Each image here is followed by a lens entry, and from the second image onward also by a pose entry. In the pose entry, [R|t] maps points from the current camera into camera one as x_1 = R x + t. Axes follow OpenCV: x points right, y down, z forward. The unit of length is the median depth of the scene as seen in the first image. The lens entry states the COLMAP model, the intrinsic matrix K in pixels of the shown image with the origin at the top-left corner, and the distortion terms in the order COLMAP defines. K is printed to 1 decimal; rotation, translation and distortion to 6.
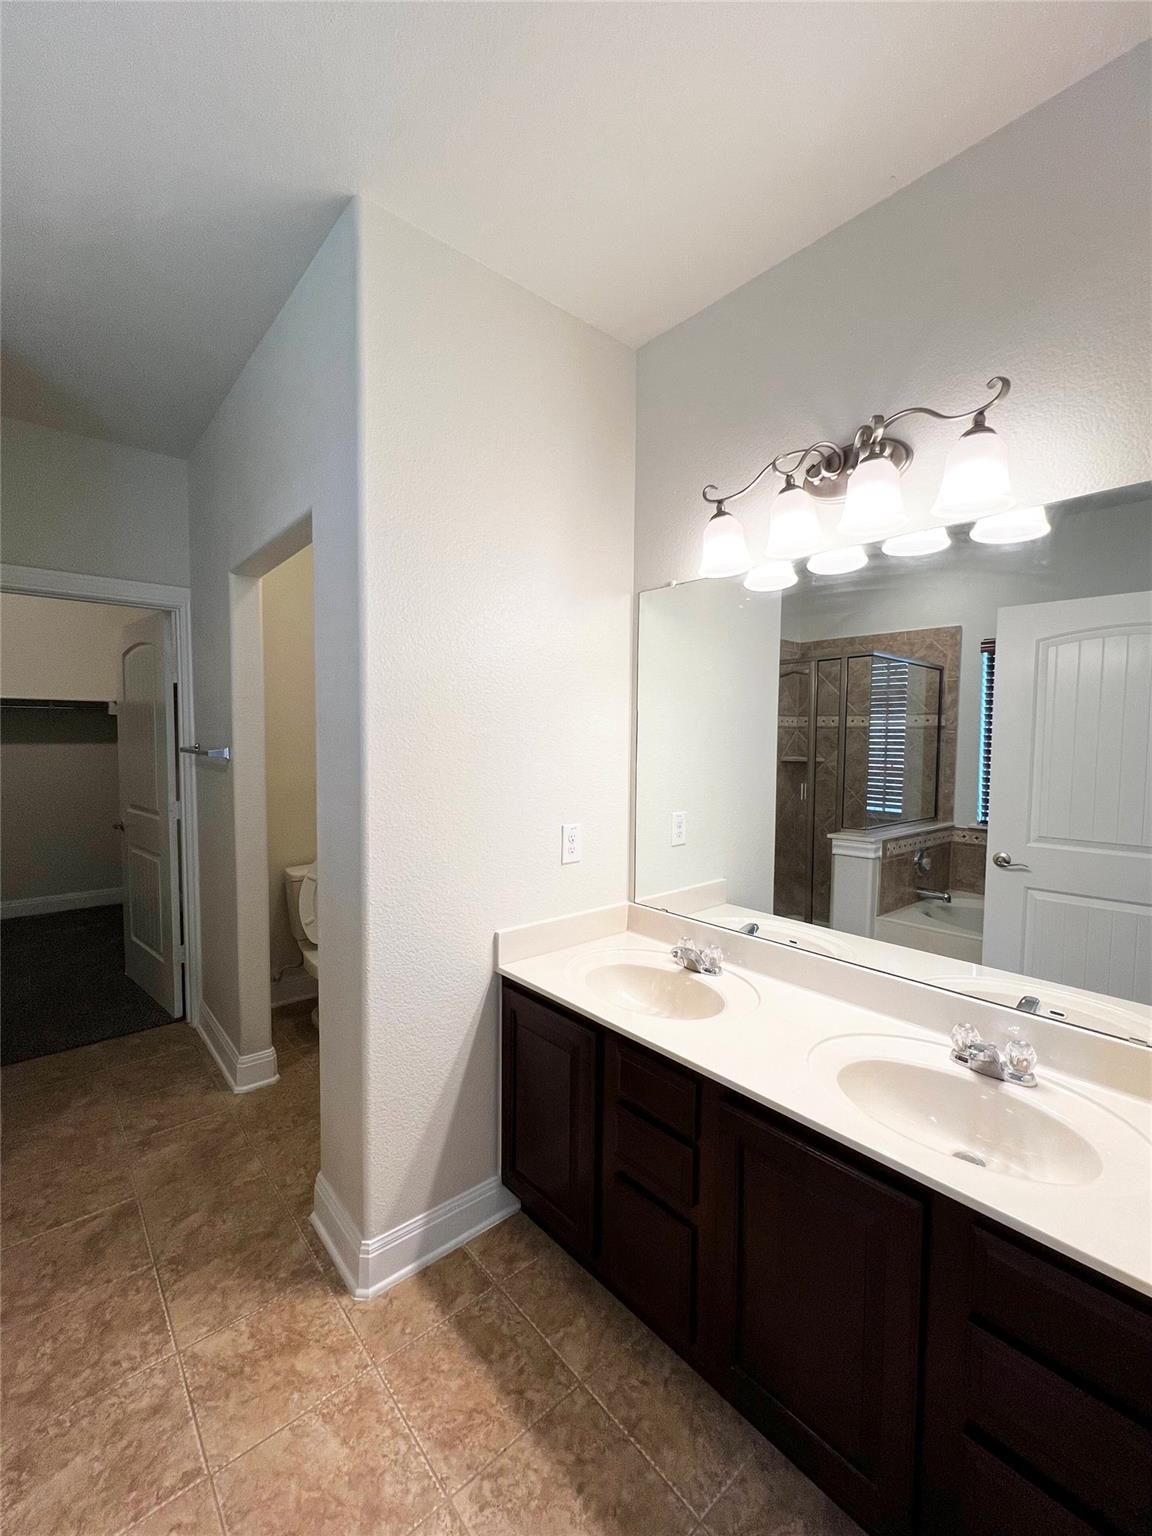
lens RADIAL K [[645.5, 0, 574.3], [0, 645.5, 770.4], [0, 0, 1]] dist [0.001508, 0.000312]
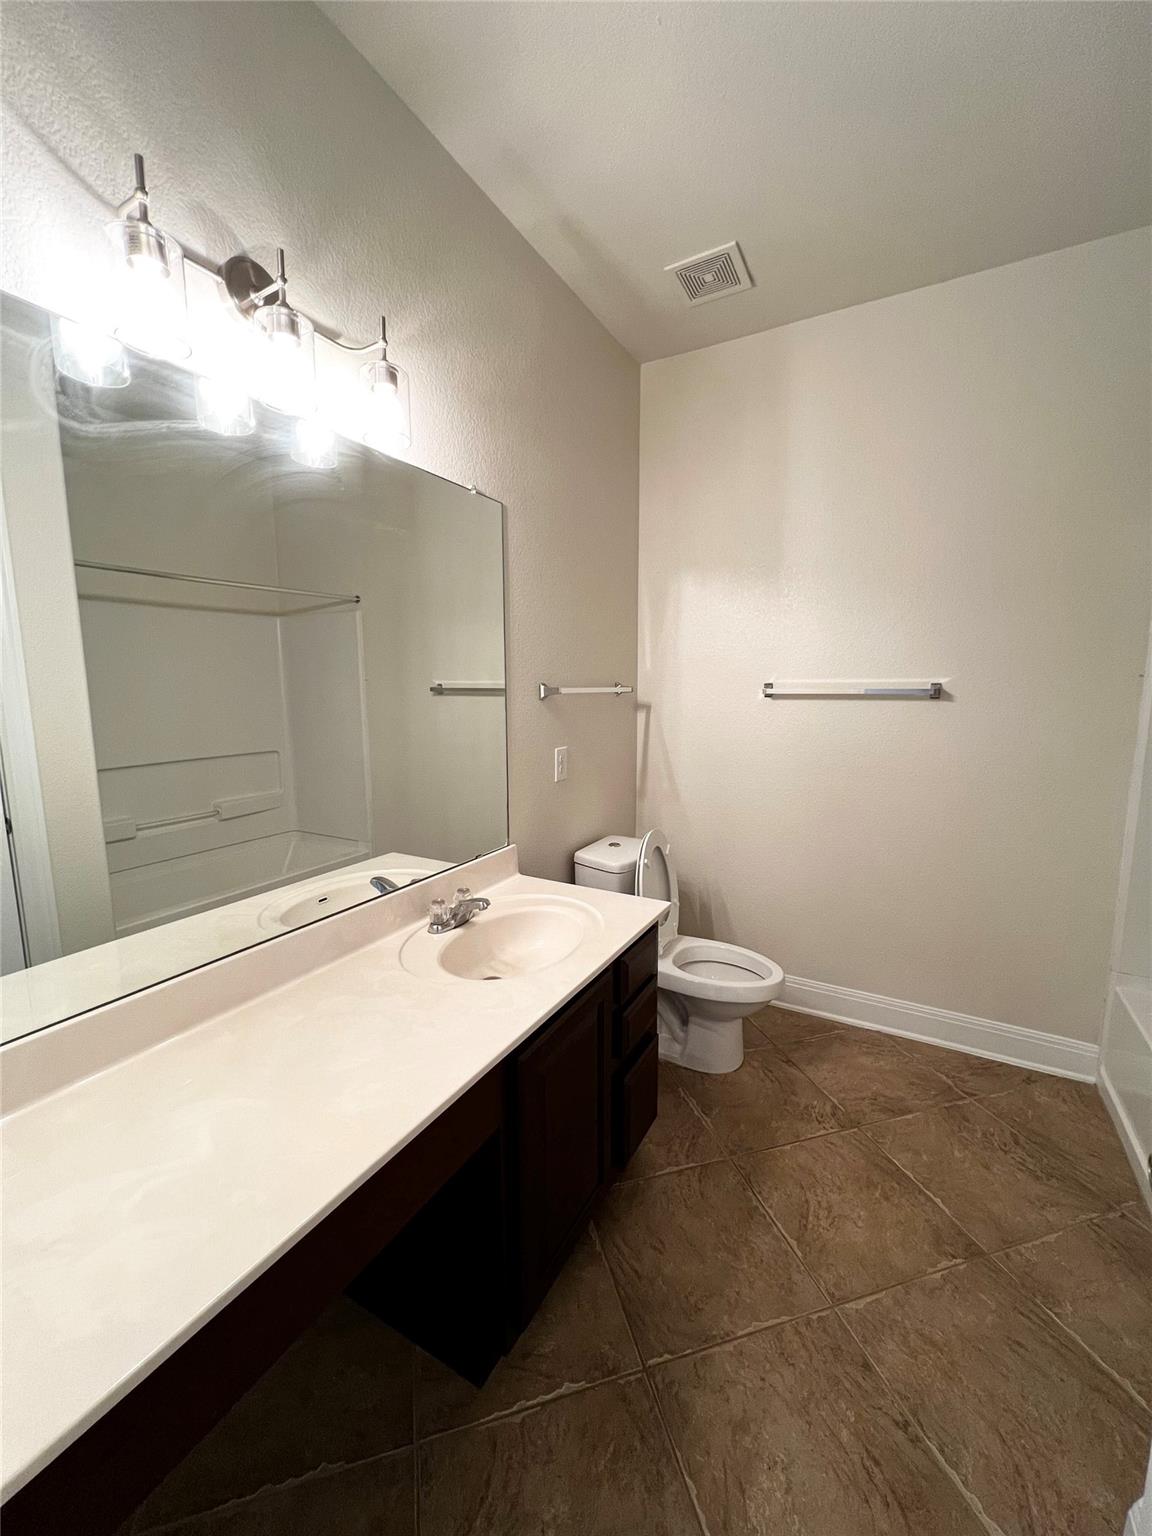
lens RADIAL K [[616.7, 0, 580.1], [0, 616.7, 772.2], [0, 0, 1]] dist [-0.001079, -0.000045]
pose [[-0.338782, -0.126022, 0.932387, -0.370963], [0.055235, 0.986616, 0.153421, -0.003935], [-0.939242, 0.103476, -0.327287, 0.769263]]
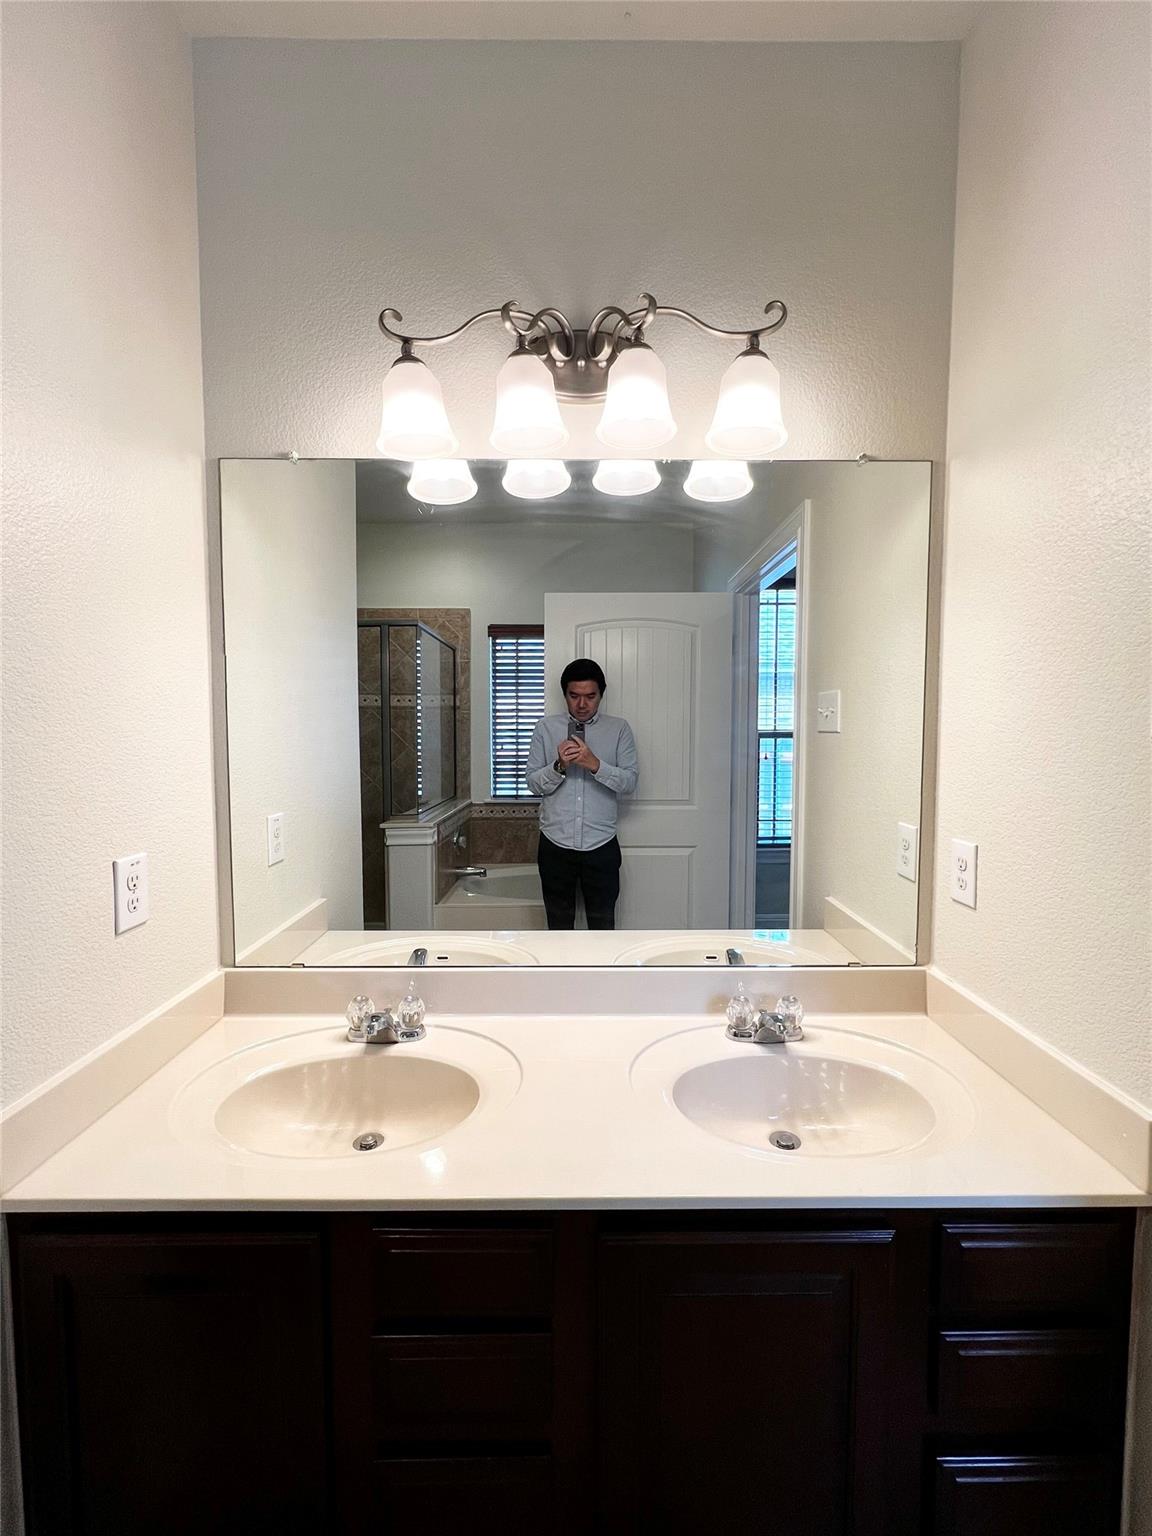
lens RADIAL K [[645.5, 0, 574.3], [0, 645.5, 770.4], [0, 0, 1]] dist [0.001508, 0.000312]
pose [[0.652186, -0.056346, 0.755962, -0.170285], [0.045830, 0.998340, 0.034872, 0.011396], [-0.756672, 0.011903, 0.653686, 0.388161]]
